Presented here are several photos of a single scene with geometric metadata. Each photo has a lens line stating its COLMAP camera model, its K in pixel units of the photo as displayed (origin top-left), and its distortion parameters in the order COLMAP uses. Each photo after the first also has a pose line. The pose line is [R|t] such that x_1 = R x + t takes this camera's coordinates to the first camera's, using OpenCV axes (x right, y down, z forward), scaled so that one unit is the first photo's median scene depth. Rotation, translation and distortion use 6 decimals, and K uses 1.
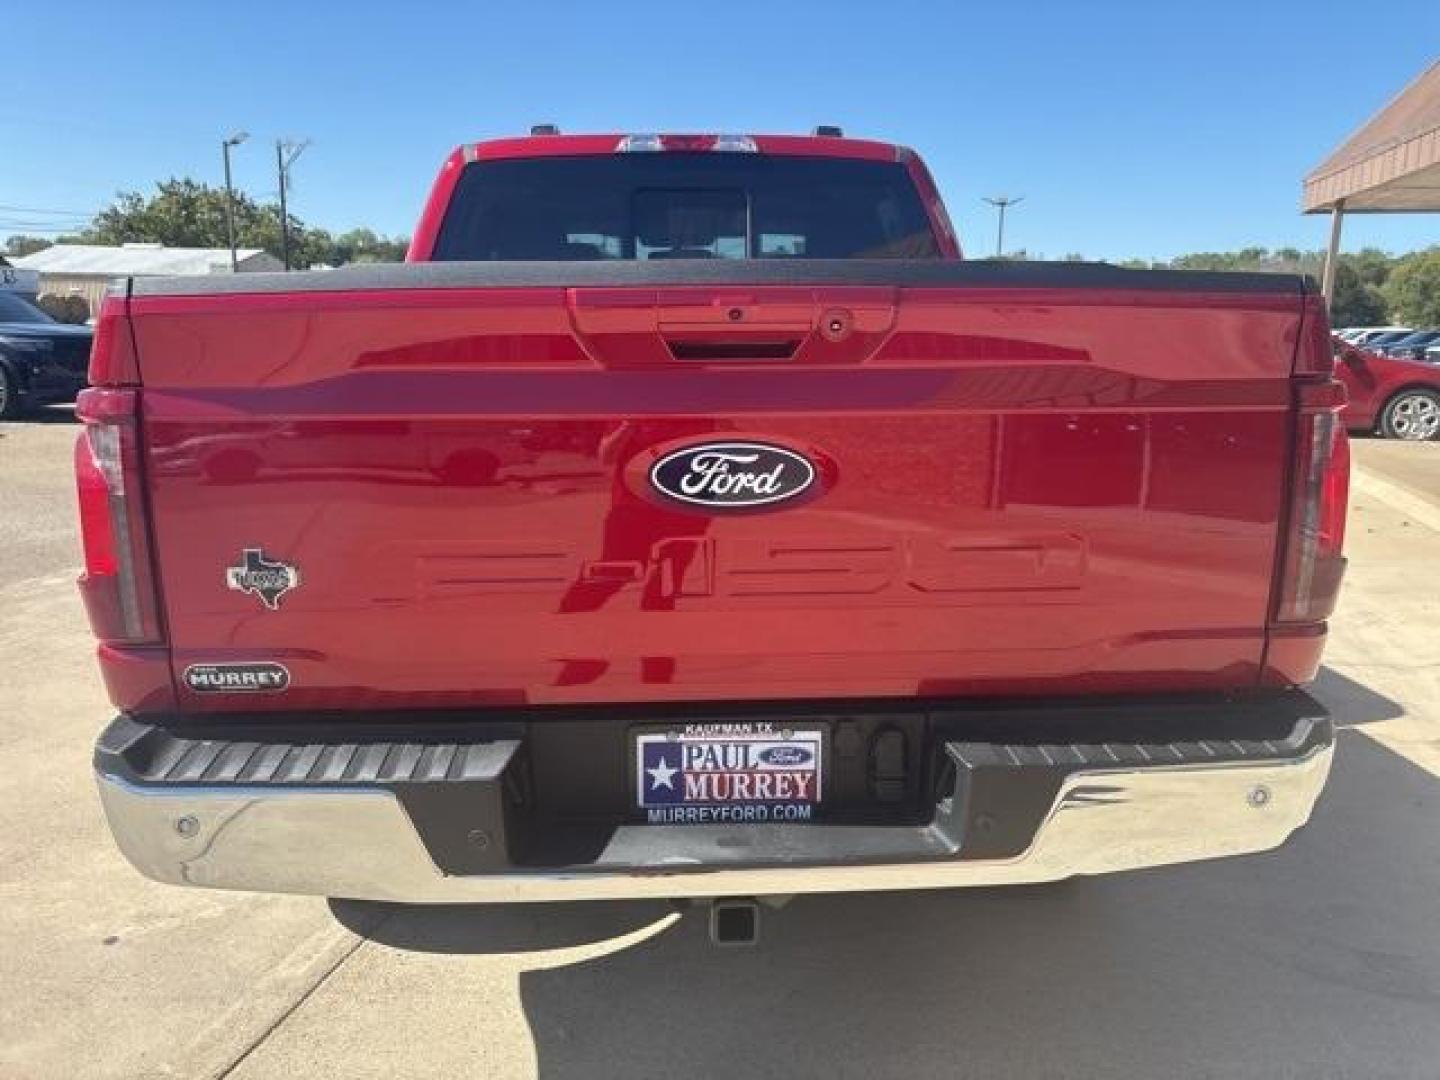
lens RADIAL K [[1064.4, 0, 717.7], [0, 1064.4, 534.8], [0, 0, 1]] dist [0.028265, -0.037871]
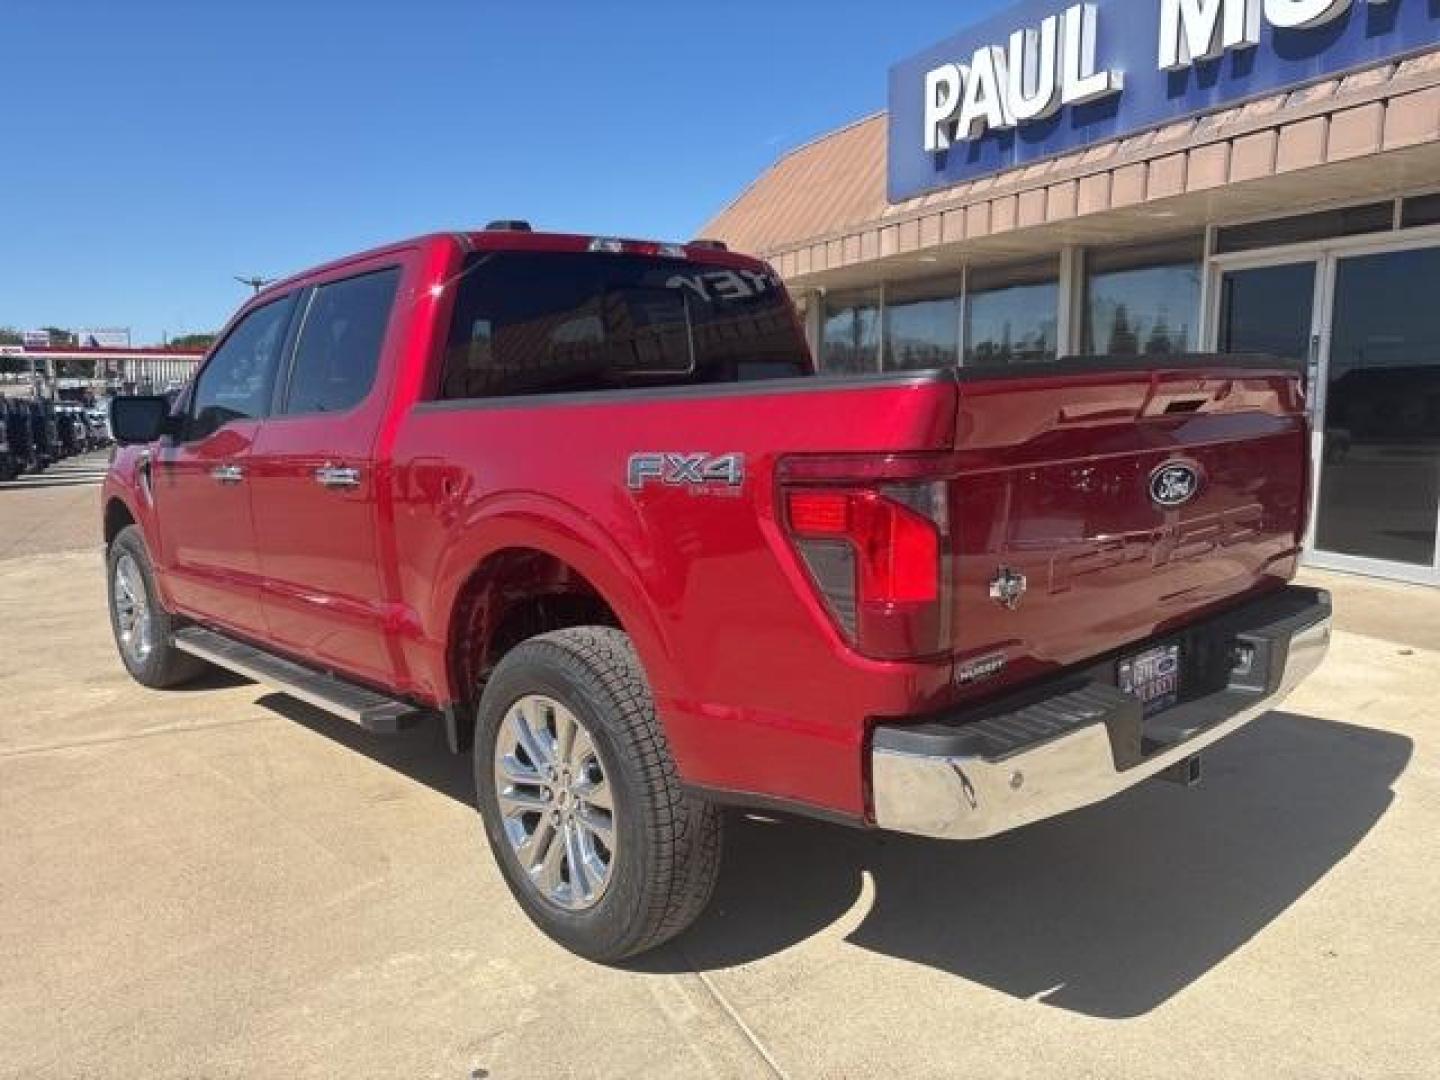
lens RADIAL K [[1064.4, 0, 714.4], [0, 1064.4, 549.7], [0, 0, 1]] dist [0.028265, -0.037871]
pose [[0.776336, -0.110360, 0.620582, -1.406422], [0.148236, 0.988906, -0.009580, -0.042623], [-0.612640, 0.099430, 0.784083, 0.159388]]
